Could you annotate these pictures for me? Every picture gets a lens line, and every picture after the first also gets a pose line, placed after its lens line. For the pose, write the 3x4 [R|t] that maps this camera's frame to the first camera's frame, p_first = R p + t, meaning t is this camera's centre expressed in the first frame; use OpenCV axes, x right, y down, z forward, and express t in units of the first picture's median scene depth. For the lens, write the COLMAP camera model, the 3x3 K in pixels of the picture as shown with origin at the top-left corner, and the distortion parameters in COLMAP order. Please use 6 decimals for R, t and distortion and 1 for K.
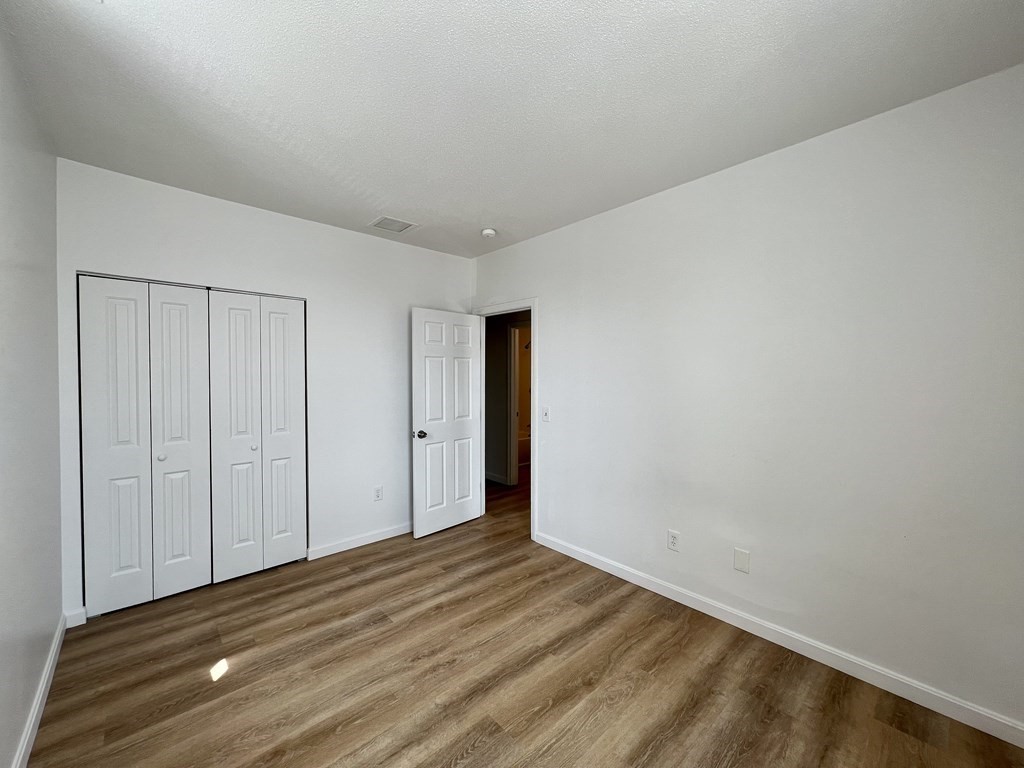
lens RADIAL K [[409.2, 0, 512.0], [0, 409.2, 384.0], [0, 0, 1]] dist [-0.000031, -0.000045]
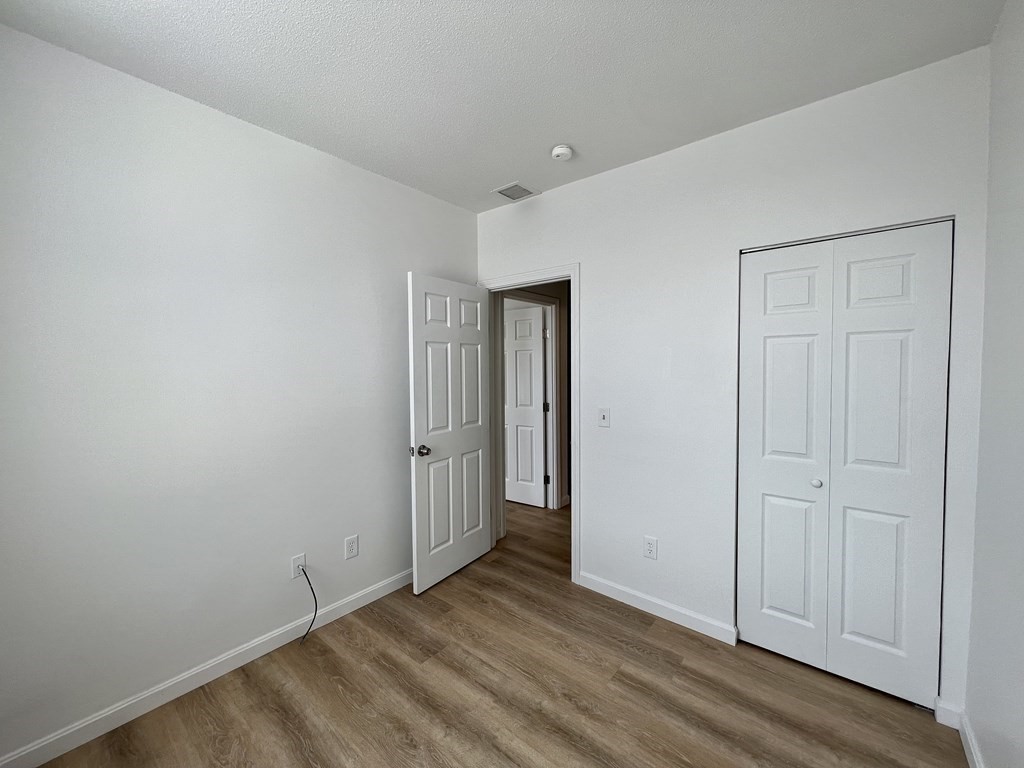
lens RADIAL K [[416.6, 0, 512.0], [0, 416.6, 384.0], [0, 0, 1]] dist [-0.000485, -0.000027]
pose [[0.987208, -0.012597, 0.158940, -0.177410], [0.008460, 0.999608, 0.026678, -0.011694], [-0.159213, -0.024992, 0.986928, 0.248737]]
